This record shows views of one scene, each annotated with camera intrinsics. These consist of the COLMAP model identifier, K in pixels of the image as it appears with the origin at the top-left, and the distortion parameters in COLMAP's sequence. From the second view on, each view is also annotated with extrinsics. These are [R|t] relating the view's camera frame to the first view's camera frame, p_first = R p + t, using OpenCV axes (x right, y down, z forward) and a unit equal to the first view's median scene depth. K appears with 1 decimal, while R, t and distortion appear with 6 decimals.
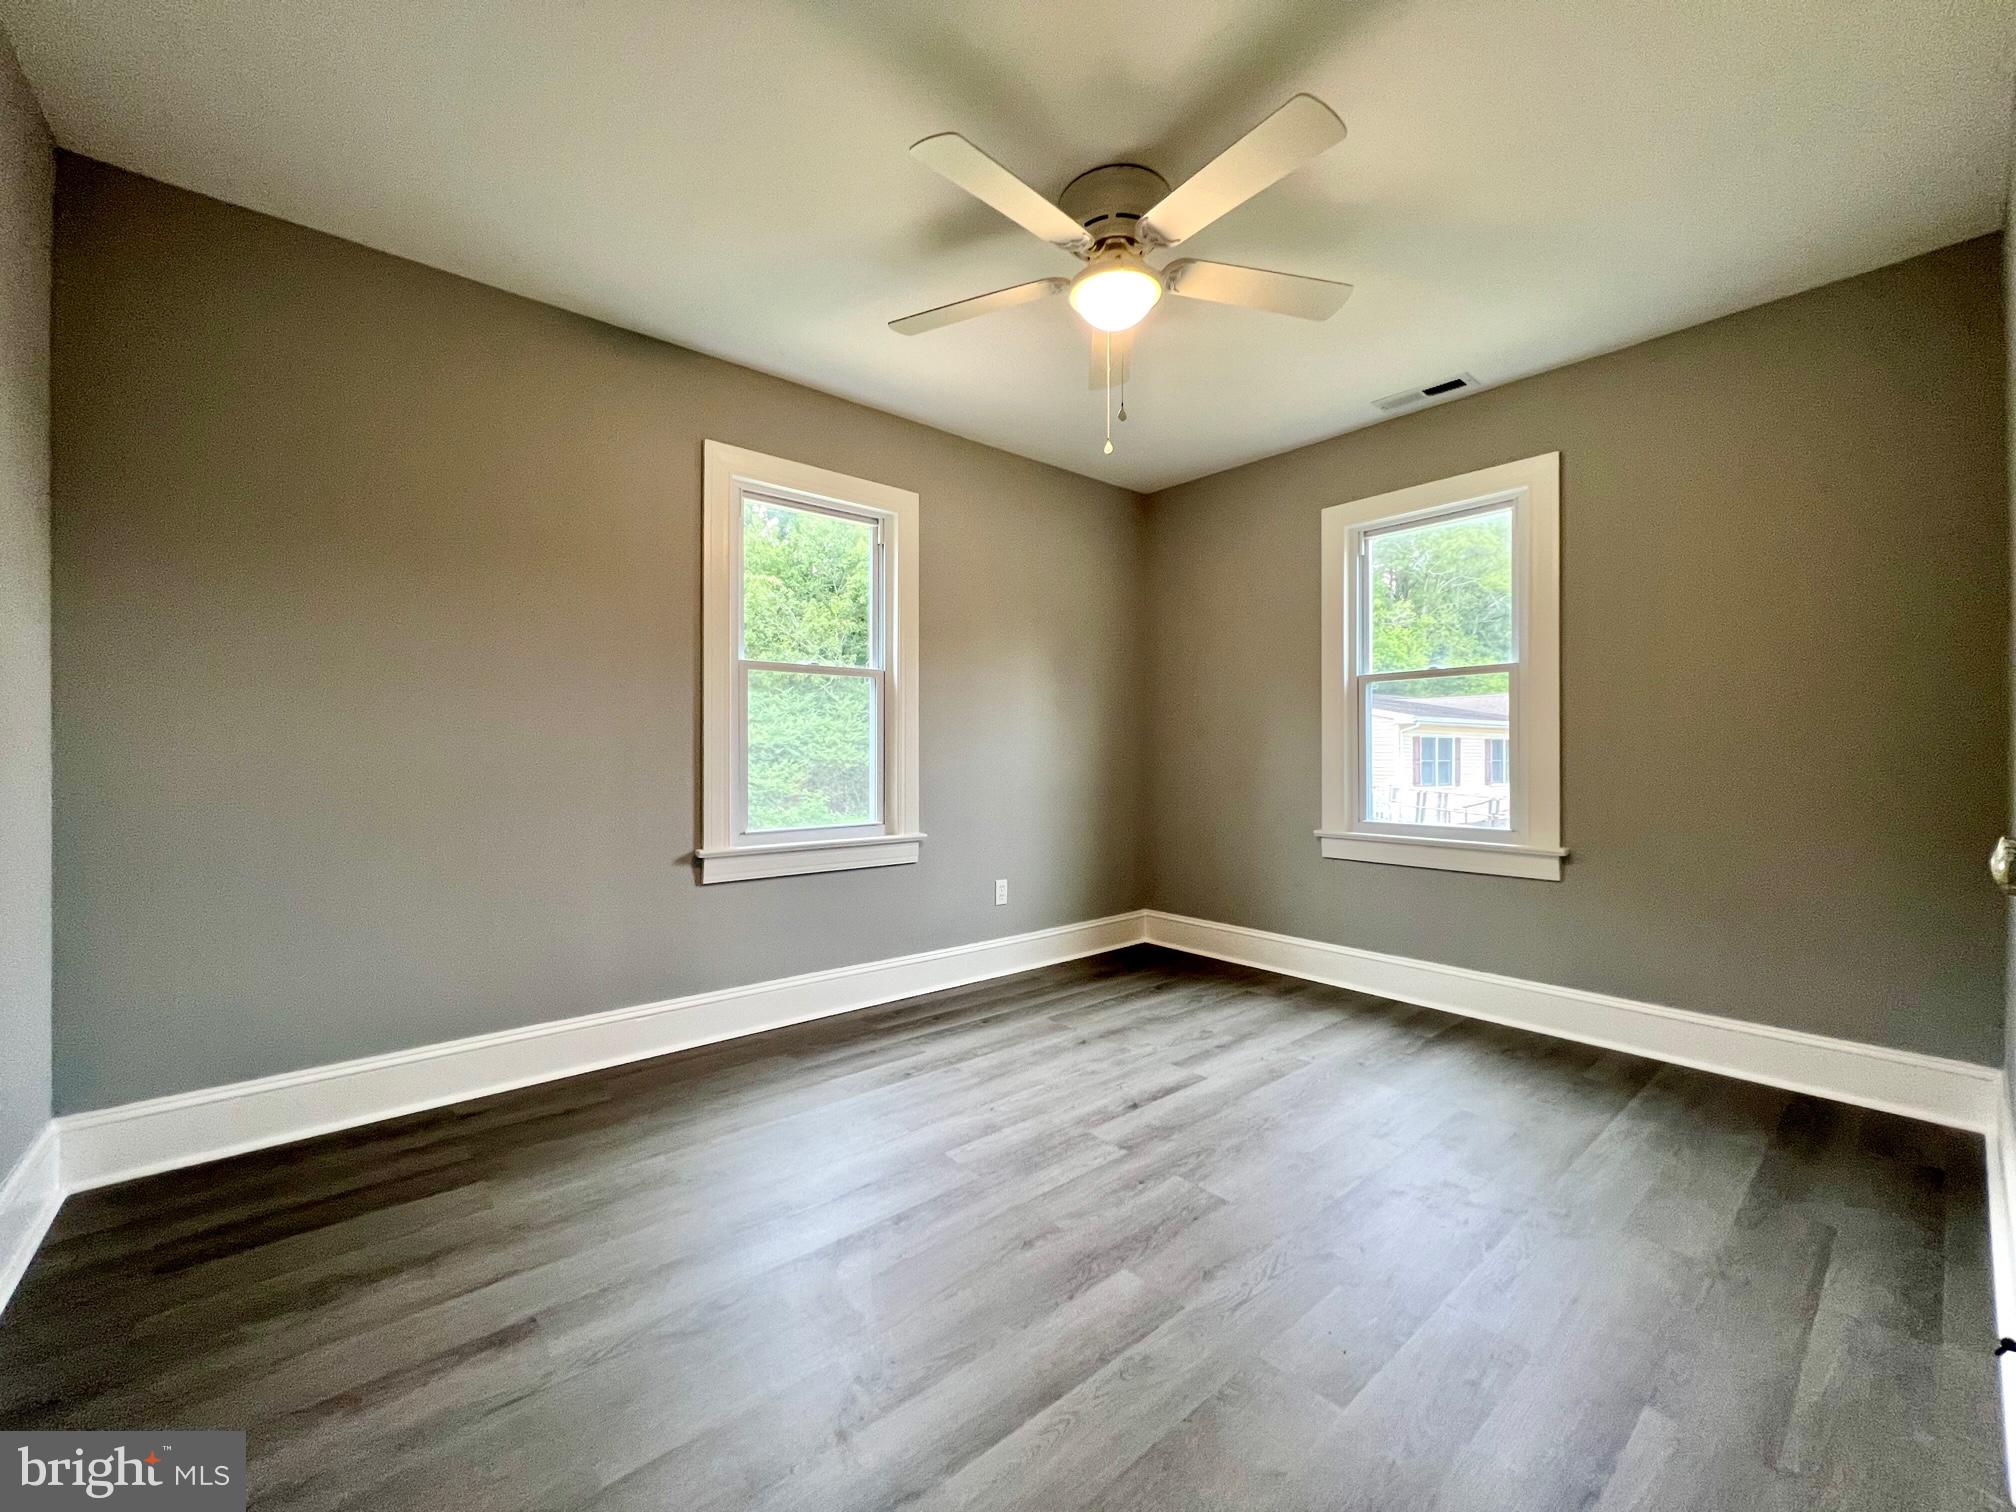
lens RADIAL K [[816.8, 0, 1010.6], [0, 816.8, 753.9], [0, 0, 1]] dist [0.000214, 0.000113]
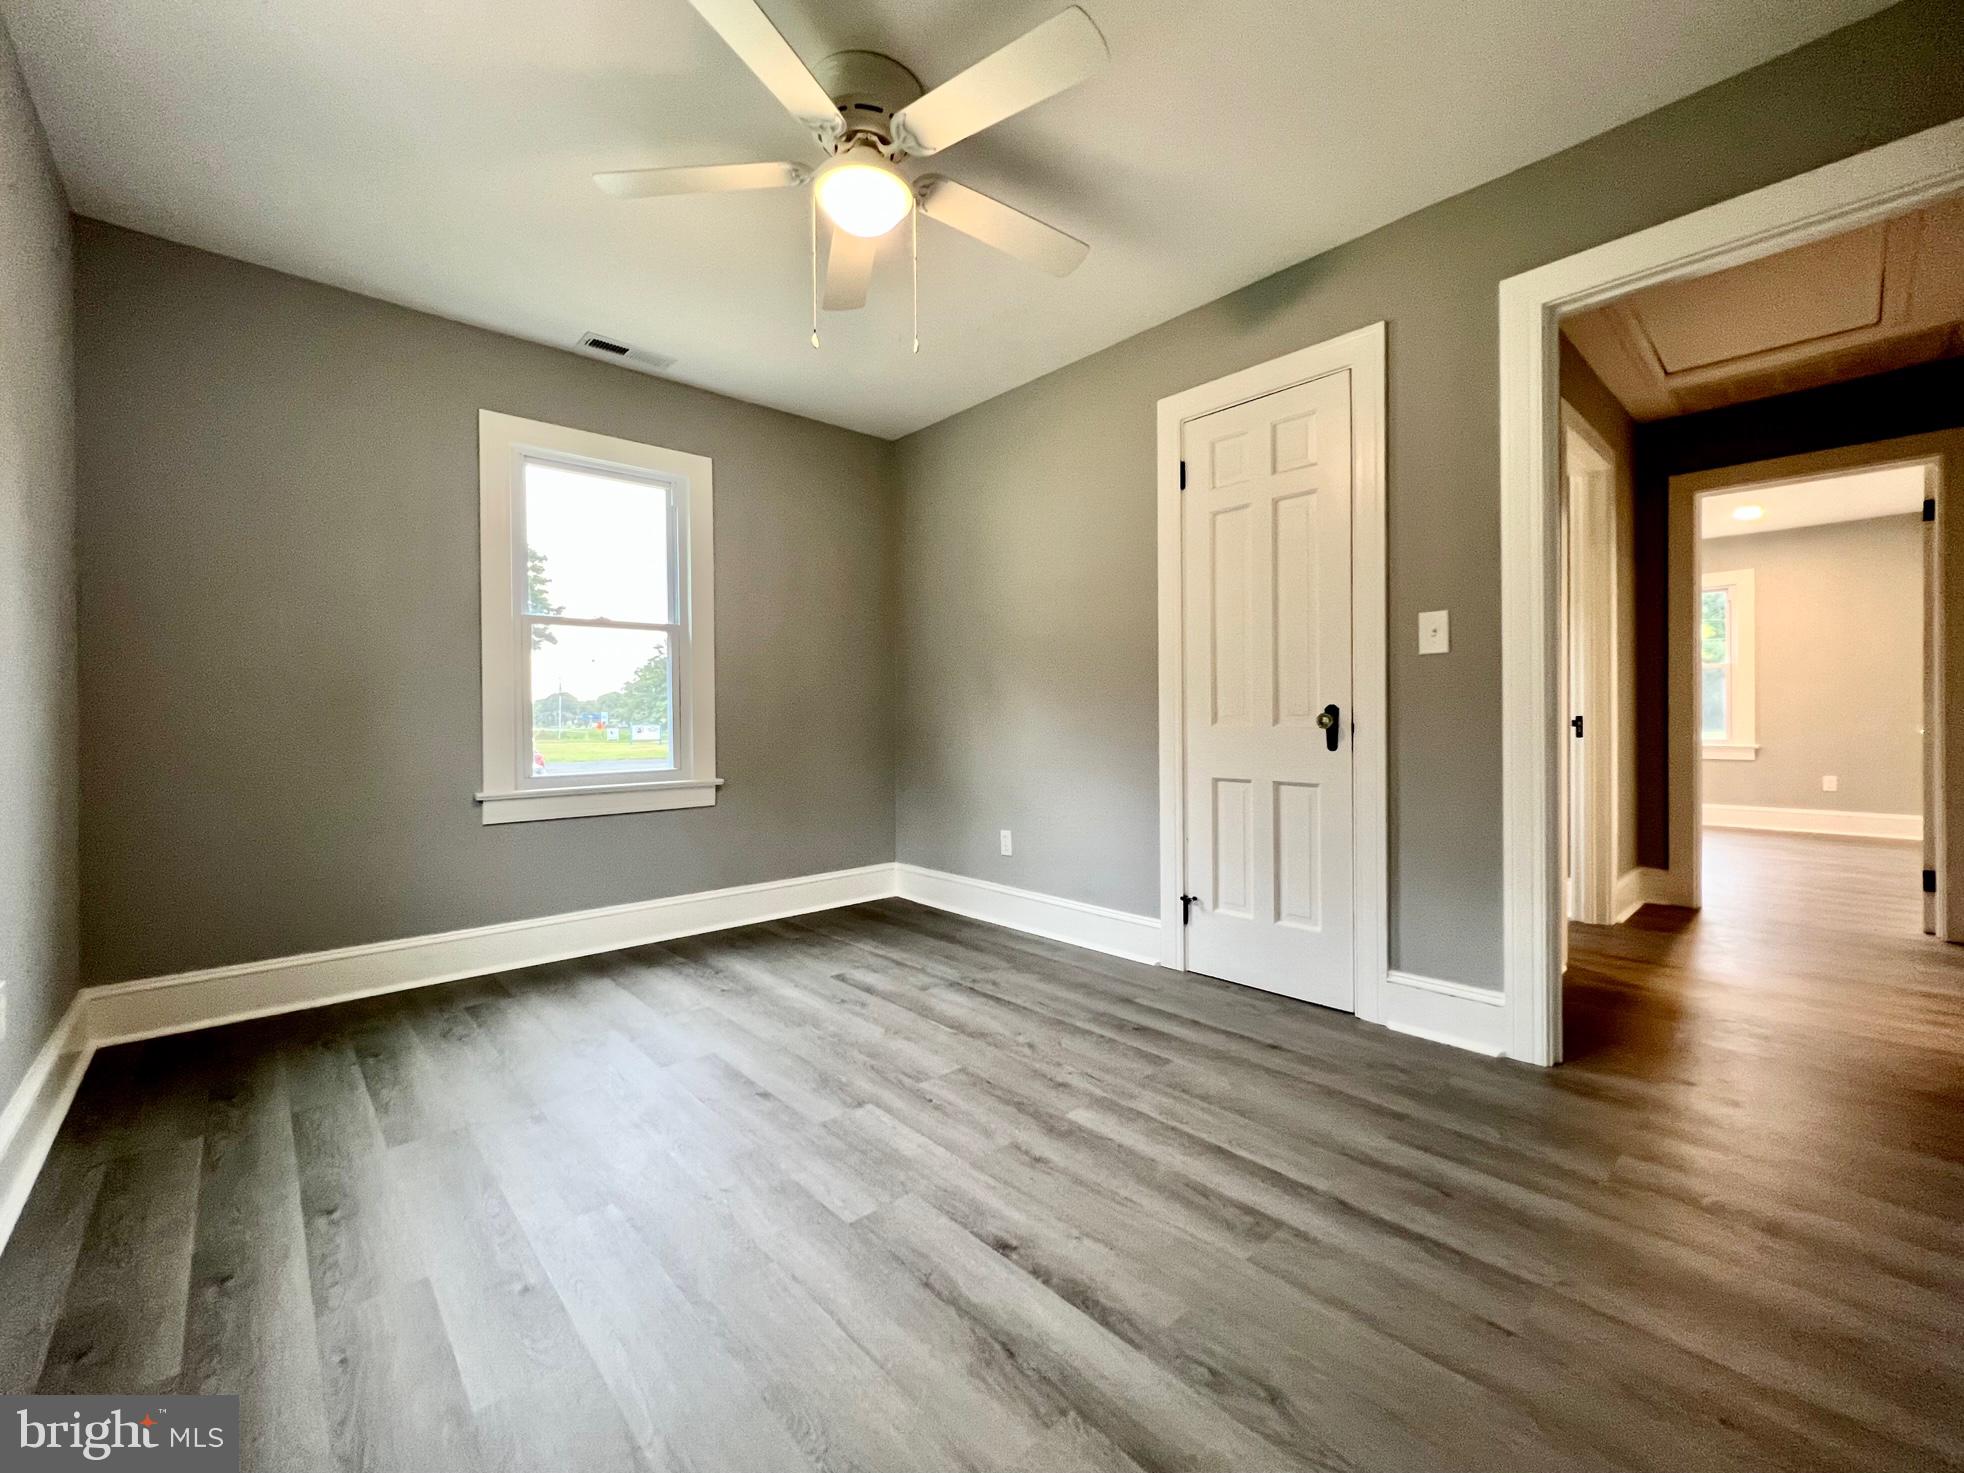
lens RADIAL K [[795.7, 0, 984.5], [0, 795.7, 734.5], [0, 0, 1]] dist [0.000214, 0.000113]
pose [[-0.032487, -0.020335, 0.999265, -0.562824], [0.006797, 0.999765, 0.020566, 0.024628], [-0.999449, 0.007460, -0.032342, 0.637633]]
